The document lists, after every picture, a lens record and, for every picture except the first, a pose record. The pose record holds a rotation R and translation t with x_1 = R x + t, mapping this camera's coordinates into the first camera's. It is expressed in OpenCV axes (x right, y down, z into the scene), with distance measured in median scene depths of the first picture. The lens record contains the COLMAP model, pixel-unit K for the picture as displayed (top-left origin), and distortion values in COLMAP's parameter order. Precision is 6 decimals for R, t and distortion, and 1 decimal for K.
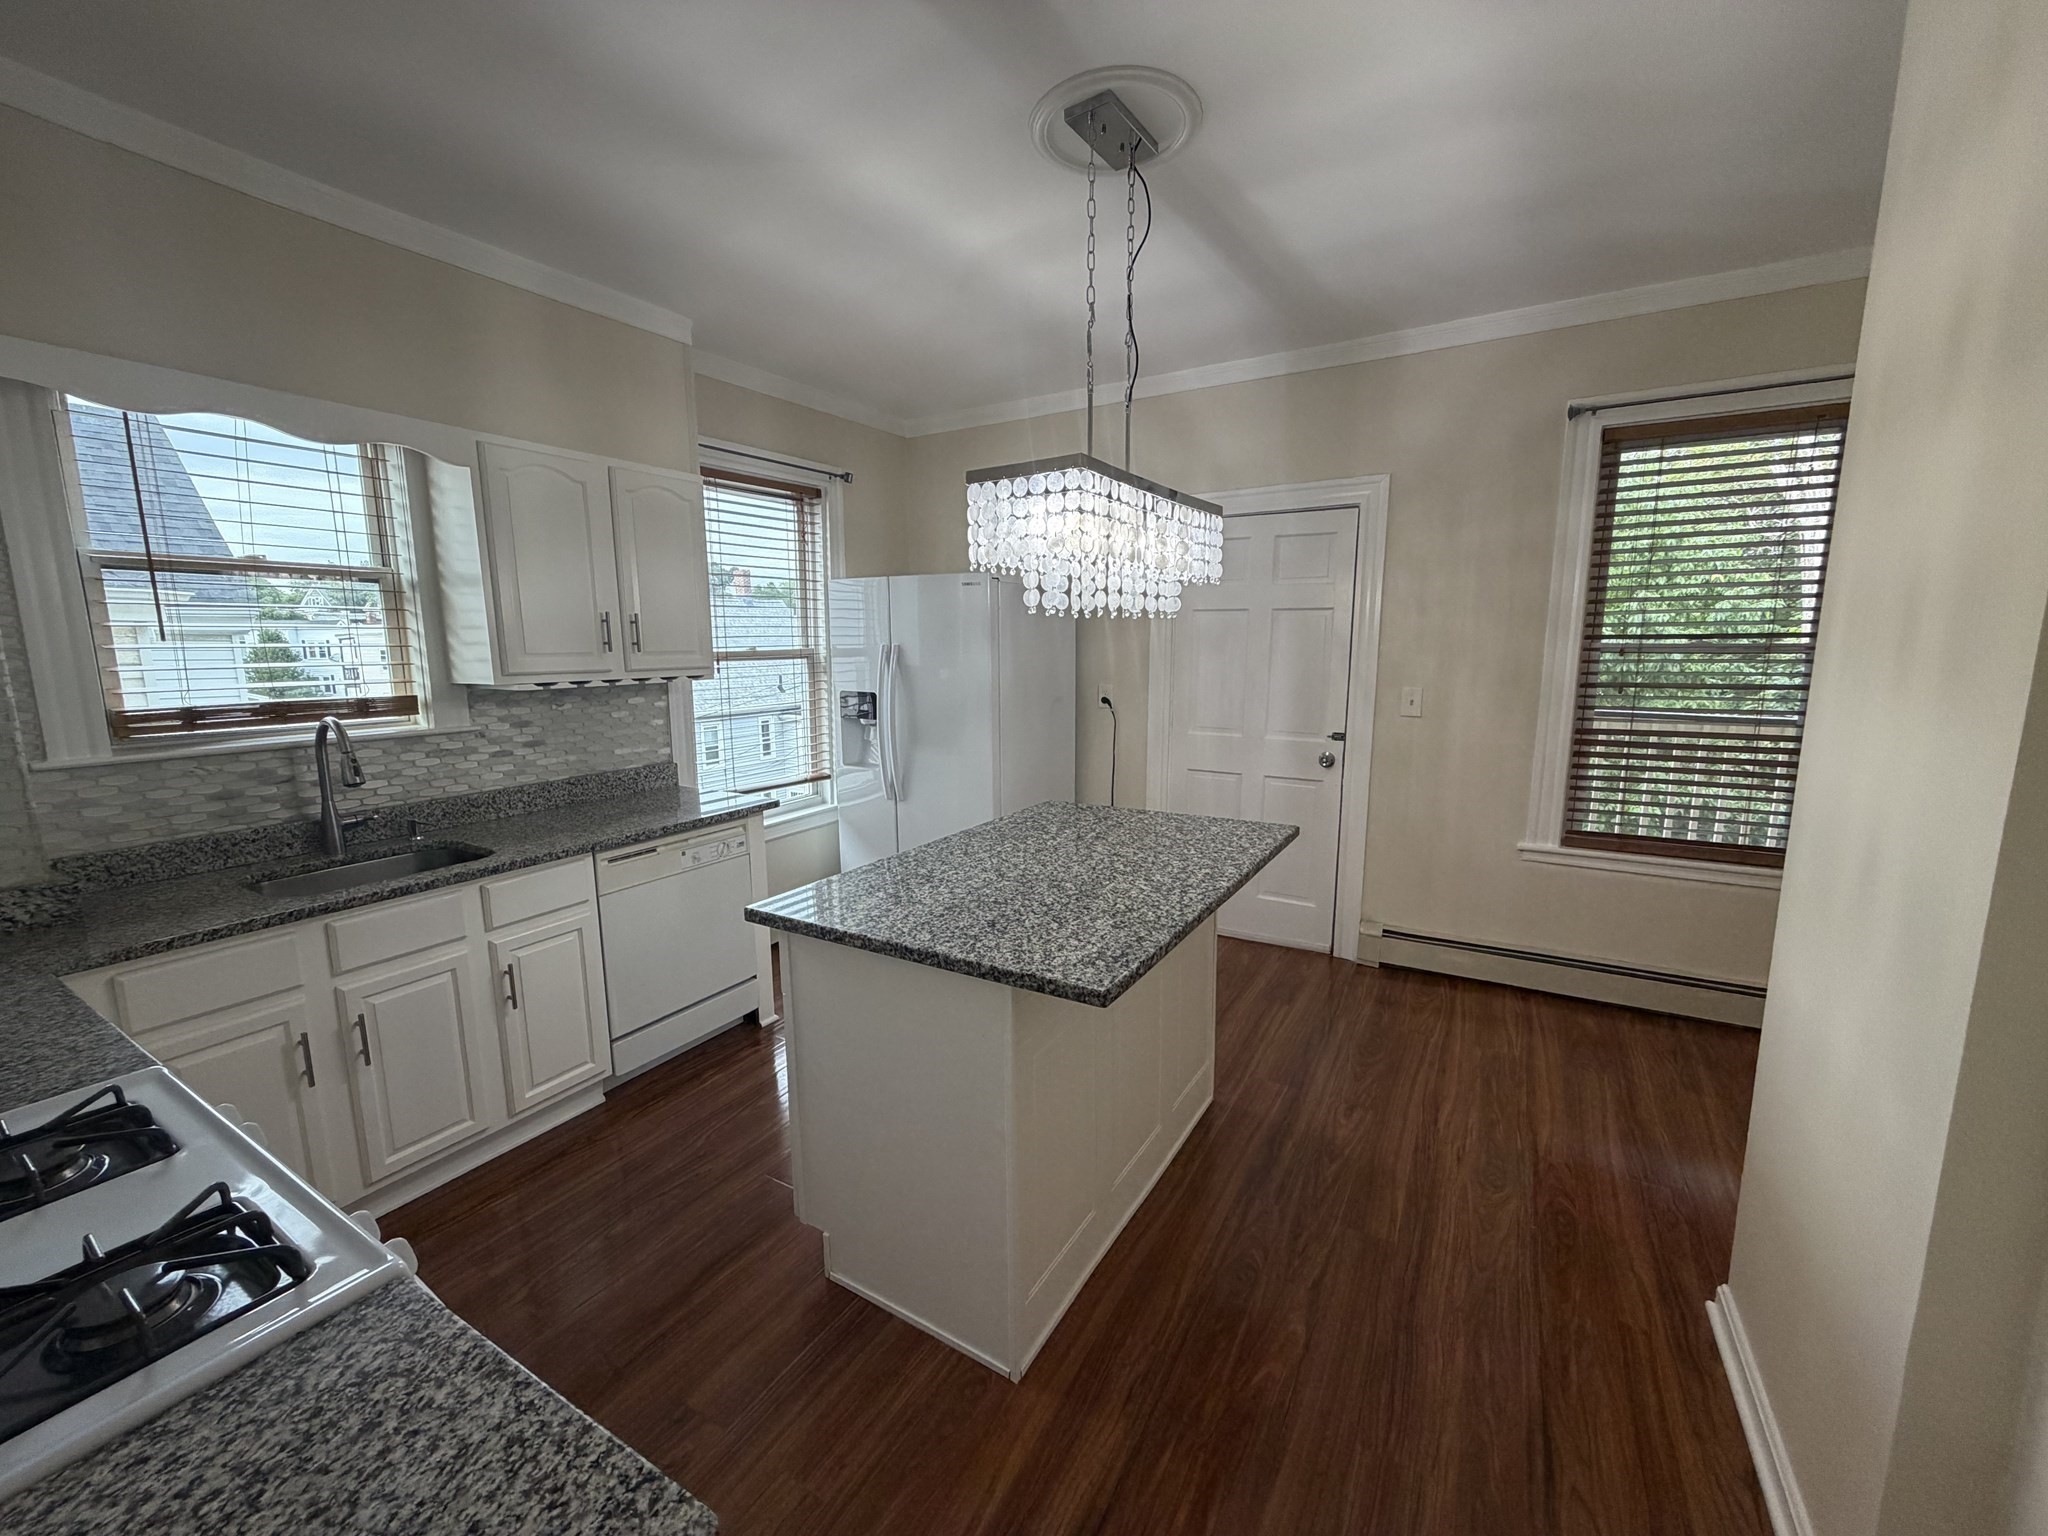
lens RADIAL K [[814.5, 0, 1019.9], [0, 814.5, 770.1], [0, 0, 1]] dist [-0.000872, 0.000632]
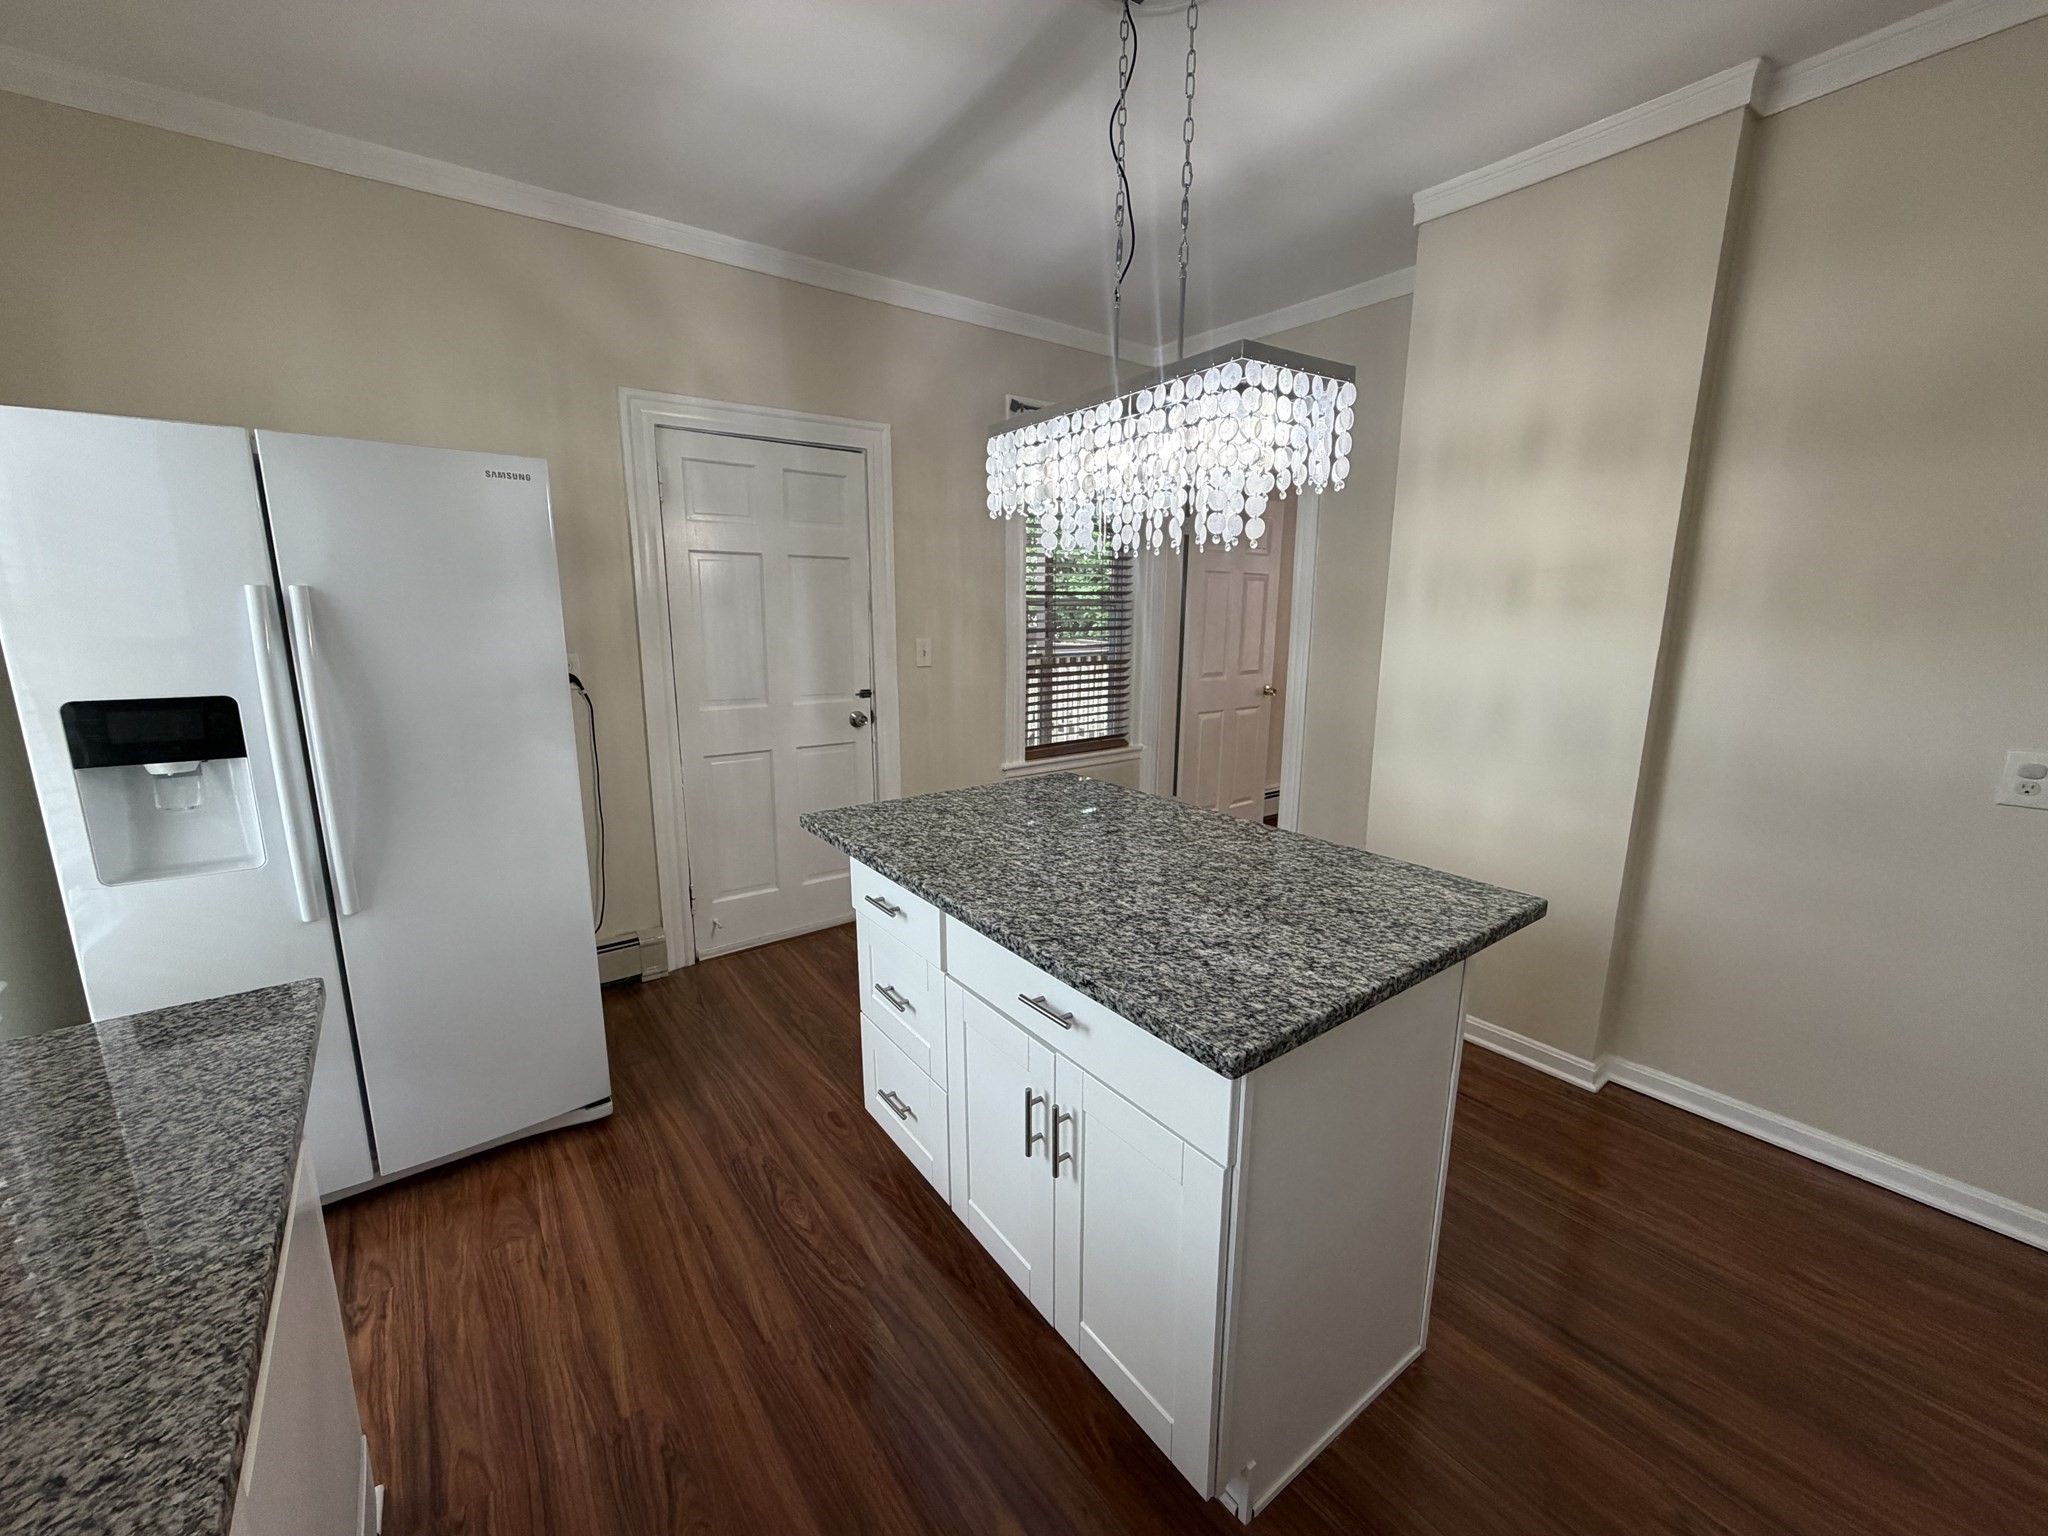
lens RADIAL K [[814.5, 0, 1020.6], [0, 814.5, 767.8], [0, 0, 1]] dist [-0.000872, 0.000632]
pose [[0.381054, -0.176962, 0.907459, -0.670391], [0.140974, 0.981156, 0.132137, -0.088135], [-0.913742, 0.077577, 0.398820, 0.709093]]
